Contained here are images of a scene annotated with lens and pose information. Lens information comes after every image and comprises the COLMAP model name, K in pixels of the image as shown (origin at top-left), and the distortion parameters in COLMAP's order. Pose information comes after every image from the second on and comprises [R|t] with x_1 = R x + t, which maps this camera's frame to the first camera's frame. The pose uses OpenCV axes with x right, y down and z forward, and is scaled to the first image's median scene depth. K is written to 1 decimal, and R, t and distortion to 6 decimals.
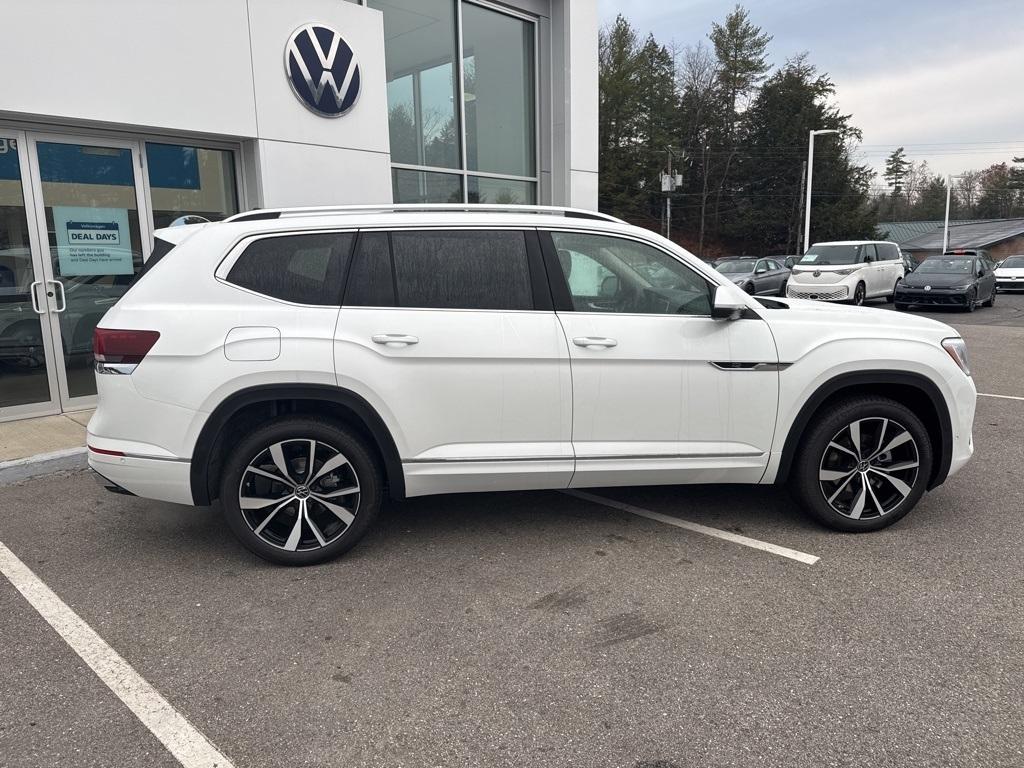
lens RADIAL K [[725.1, 0, 506.4], [0, 725.1, 382.0], [0, 0, 1]] dist [0.095640, -0.134801]
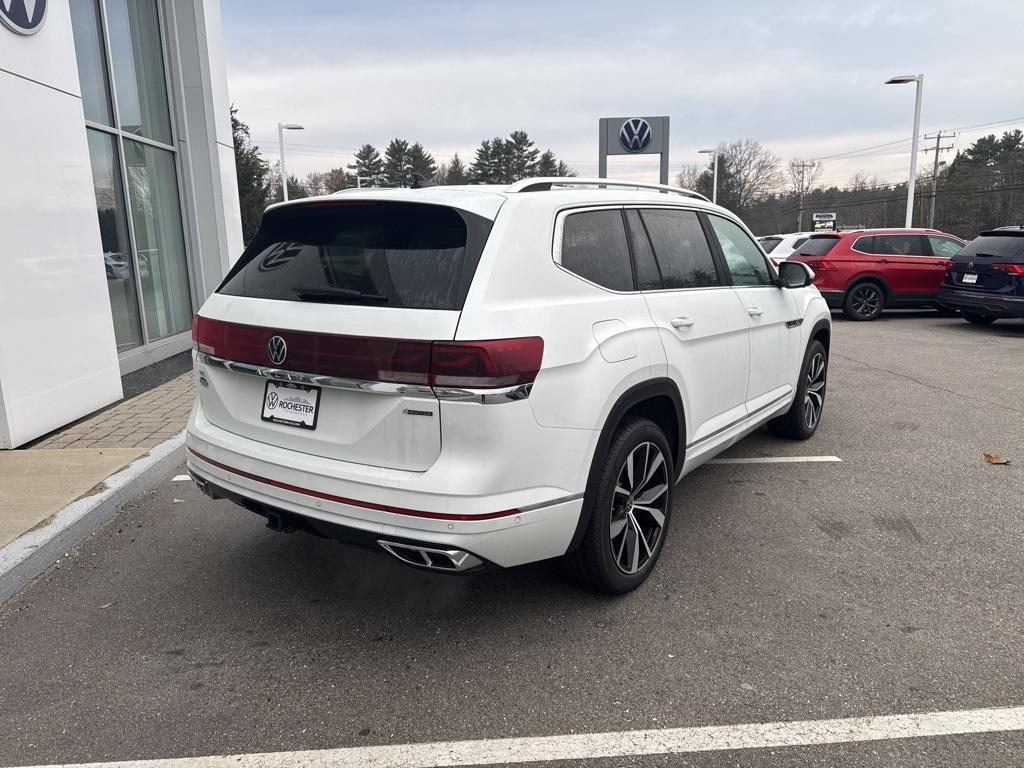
lens RADIAL K [[725.3, 0, 512.0], [0, 725.3, 384.0], [0, 0, 1]] dist [0.080550, -0.087469]
pose [[0.678963, -0.139394, 0.720818, -0.947348], [0.129833, 0.989133, 0.068988, -0.068899], [-0.722601, 0.046746, 0.689683, 0.470768]]
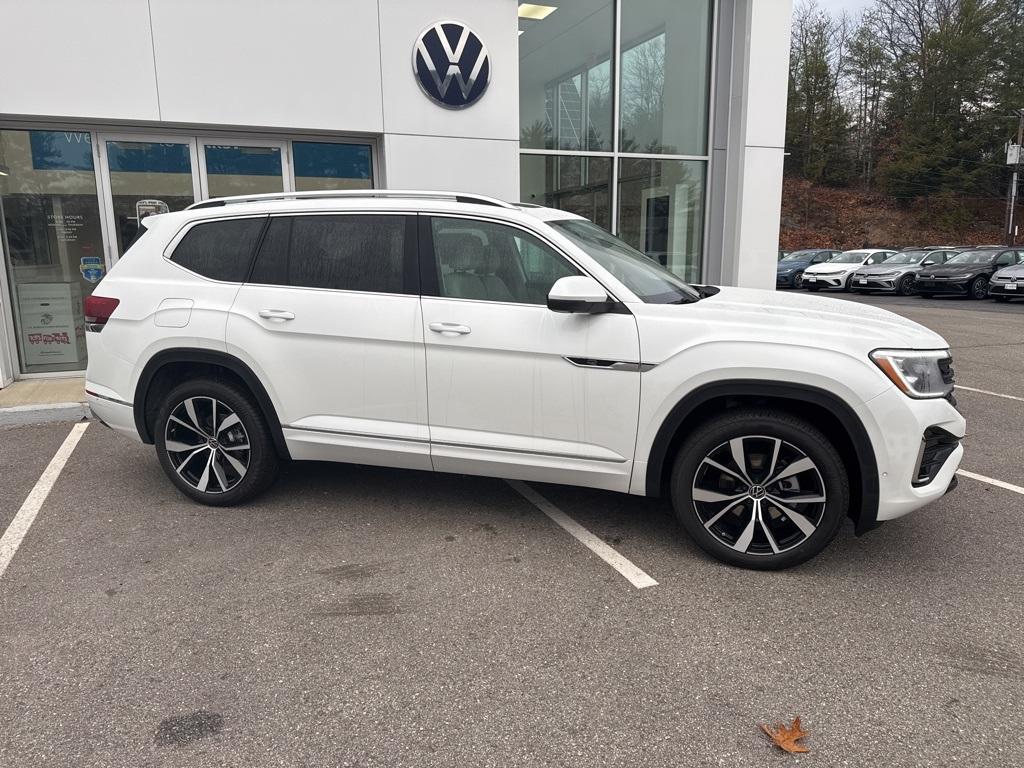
lens RADIAL K [[720.0, 0, 509.3], [0, 720.0, 384.6], [0, 0, 1]] dist [0.151107, -0.274068]
pose [[0.914341, 0.085852, -0.395741, 0.578489], [-0.076180, 0.996286, 0.040123, -0.023179], [0.397716, -0.006538, 0.917485, 0.115102]]
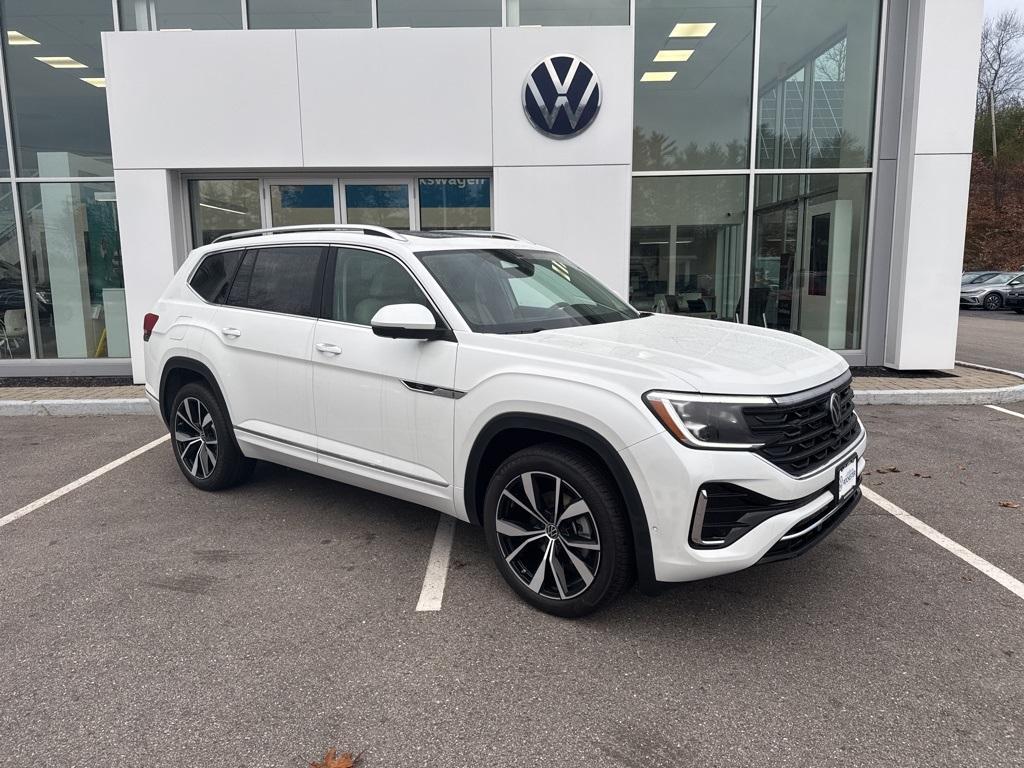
lens RADIAL K [[720.5, 0, 514.1], [0, 720.5, 380.9], [0, 0, 1]] dist [0.123412, -0.195636]
pose [[0.694090, 0.120152, -0.709791, 1.065006], [-0.123079, 0.991262, 0.047443, -0.089831], [0.709289, 0.054431, 0.702813, 0.415932]]
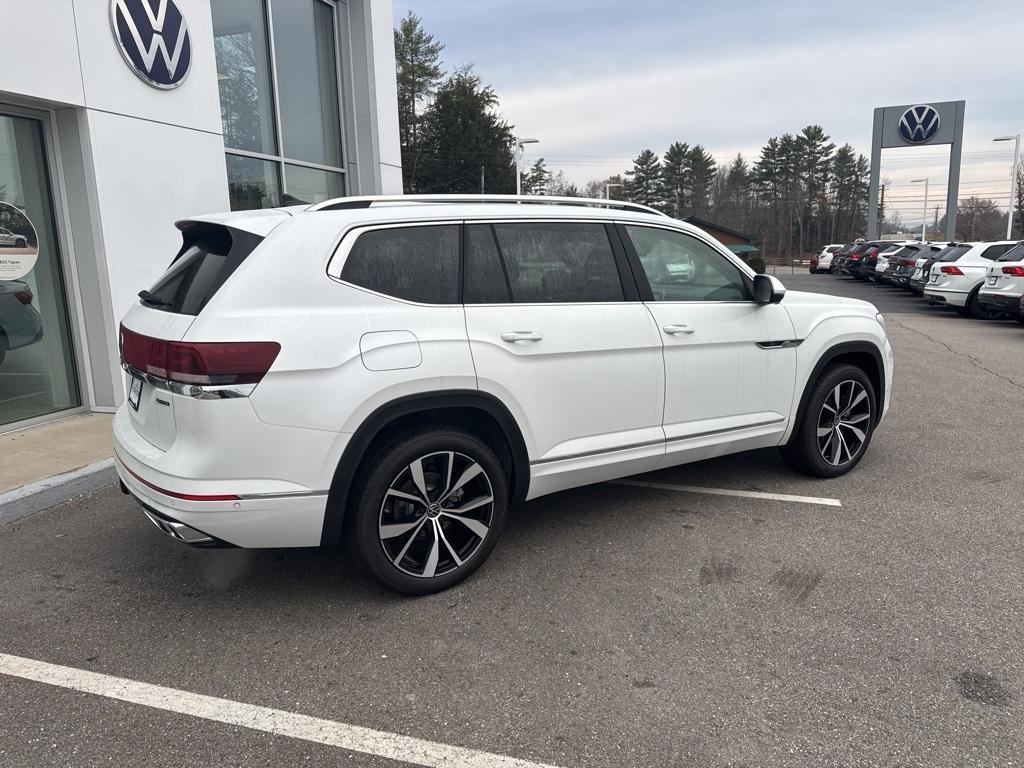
lens RADIAL K [[725.1, 0, 506.4], [0, 725.1, 382.0], [0, 0, 1]] dist [0.095640, -0.134801]
pose [[0.903604, -0.079360, 0.420954, -0.541750], [0.077803, 0.996750, 0.020904, -0.019491], [-0.421245, 0.013862, 0.906841, 0.136422]]
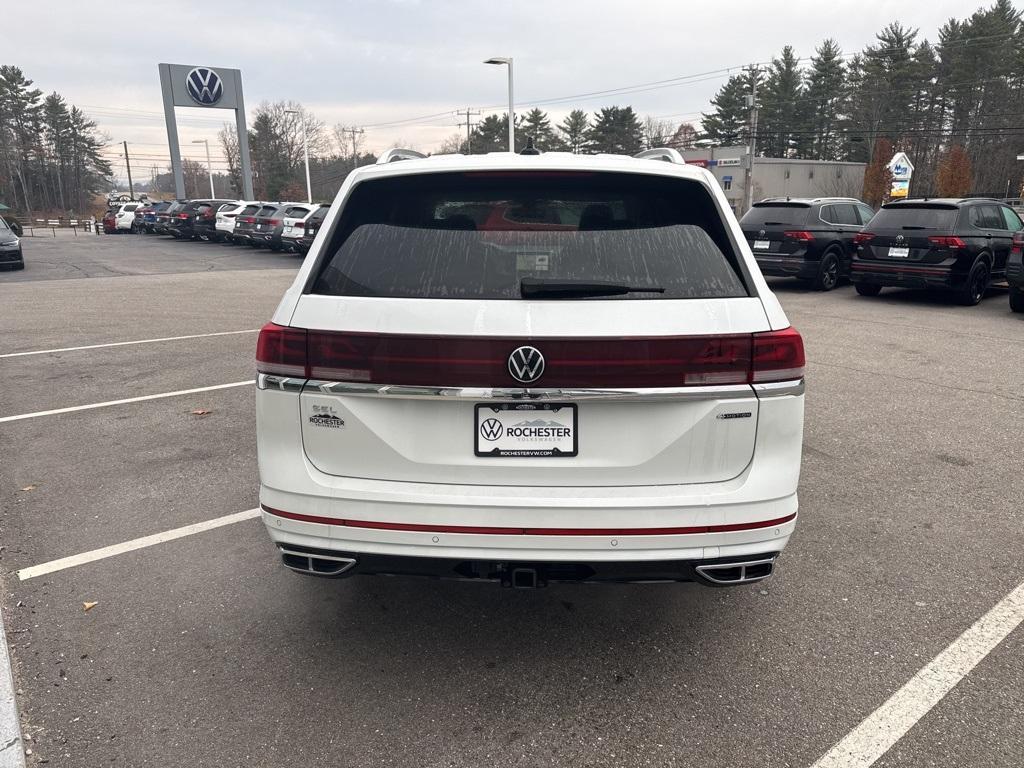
lens RADIAL K [[729.9, 0, 506.5], [0, 729.9, 385.9], [0, 0, 1]] dist [0.009336, -0.002980]
pose [[0.159717, -0.235286, 0.958713, -1.123925], [0.170086, 0.963215, 0.208055, -0.184602], [-0.972400, 0.129834, 0.193861, 1.036632]]
